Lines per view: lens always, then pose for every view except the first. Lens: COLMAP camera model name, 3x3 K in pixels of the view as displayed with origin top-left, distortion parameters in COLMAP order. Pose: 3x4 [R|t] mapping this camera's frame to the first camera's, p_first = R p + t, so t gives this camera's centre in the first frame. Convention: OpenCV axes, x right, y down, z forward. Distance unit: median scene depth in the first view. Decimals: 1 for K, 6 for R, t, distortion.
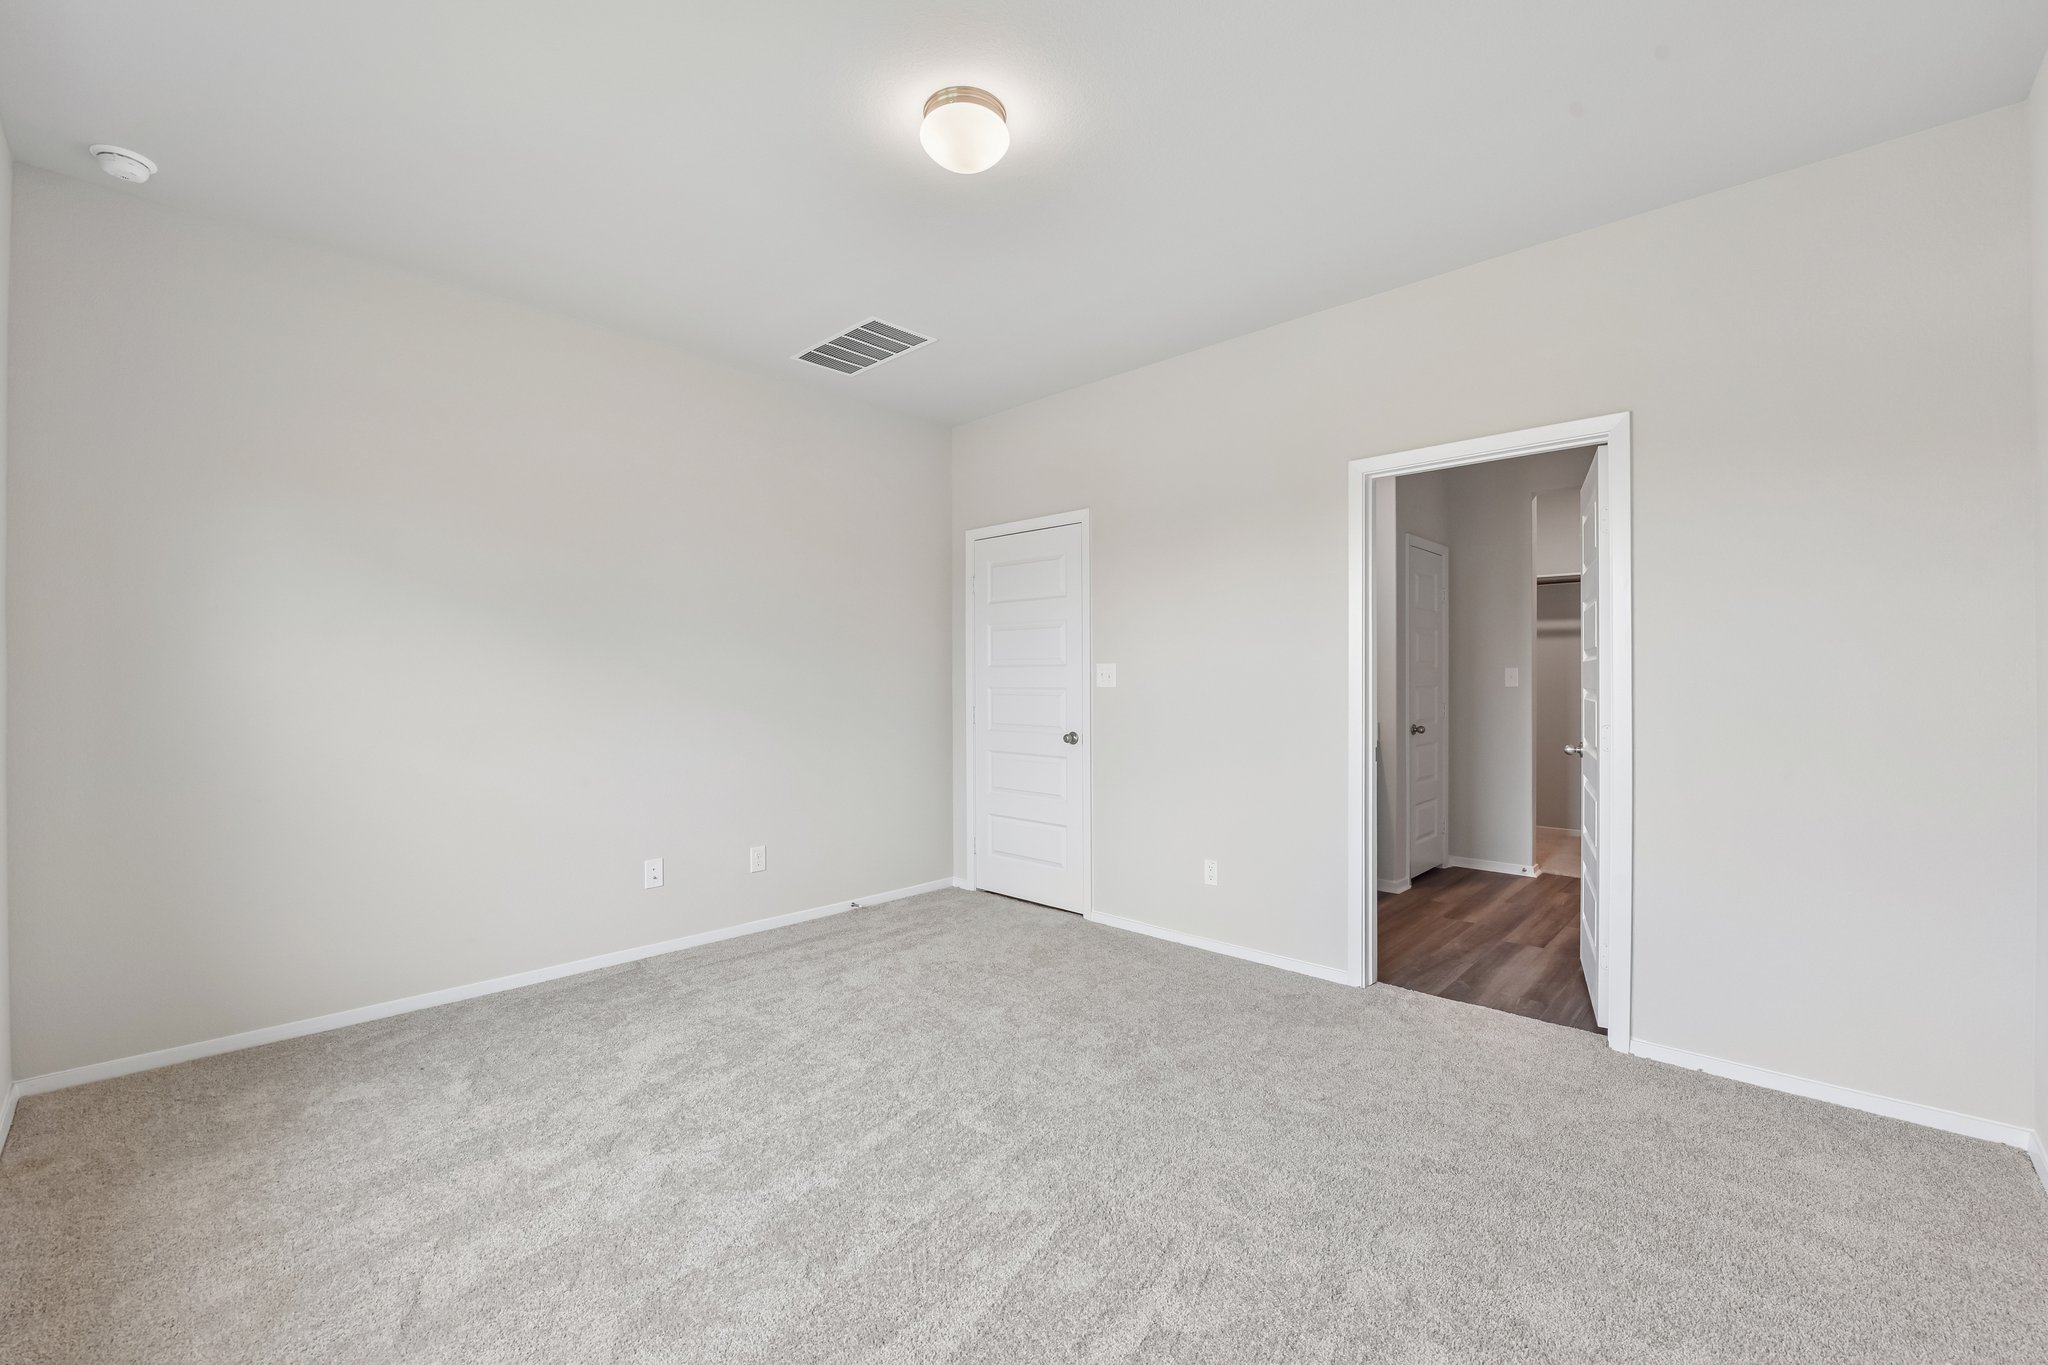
lens RADIAL K [[848.0, 0, 1036.4], [0, 848.0, 679.8], [0, 0, 1]] dist [-0.001703, -0.000628]
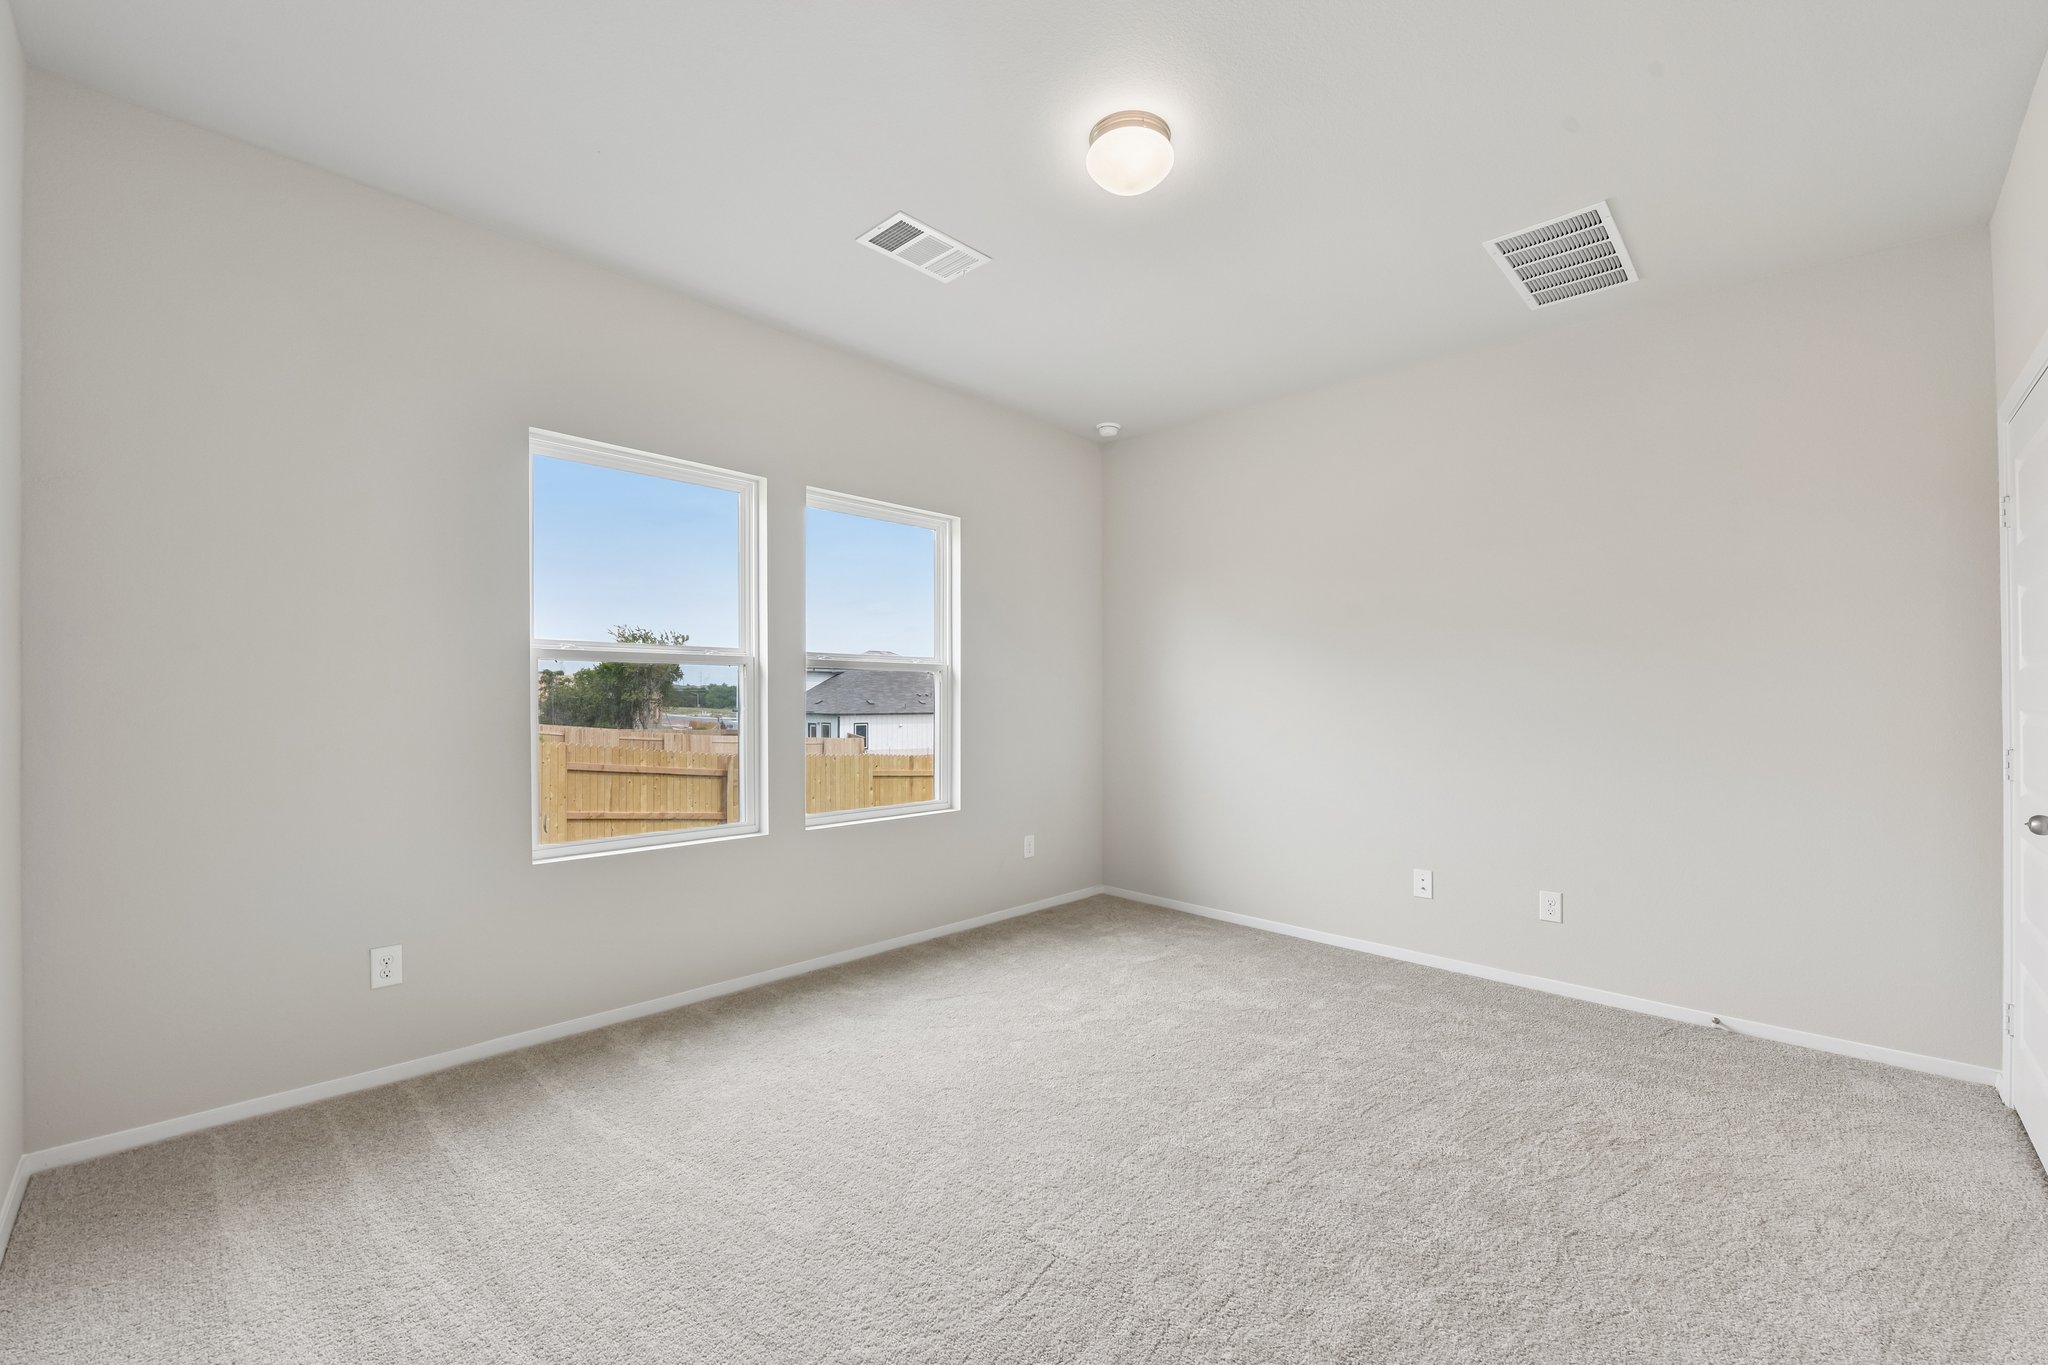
lens RADIAL K [[848.0, 0, 1036.4], [0, 848.0, 679.8], [0, 0, 1]] dist [-0.001703, -0.000628]
pose [[-0.006776, -0.017915, -0.999817, 0.565131], [-0.006949, 0.999816, -0.017868, 0.006357], [0.999953, 0.006827, -0.006899, 0.540437]]
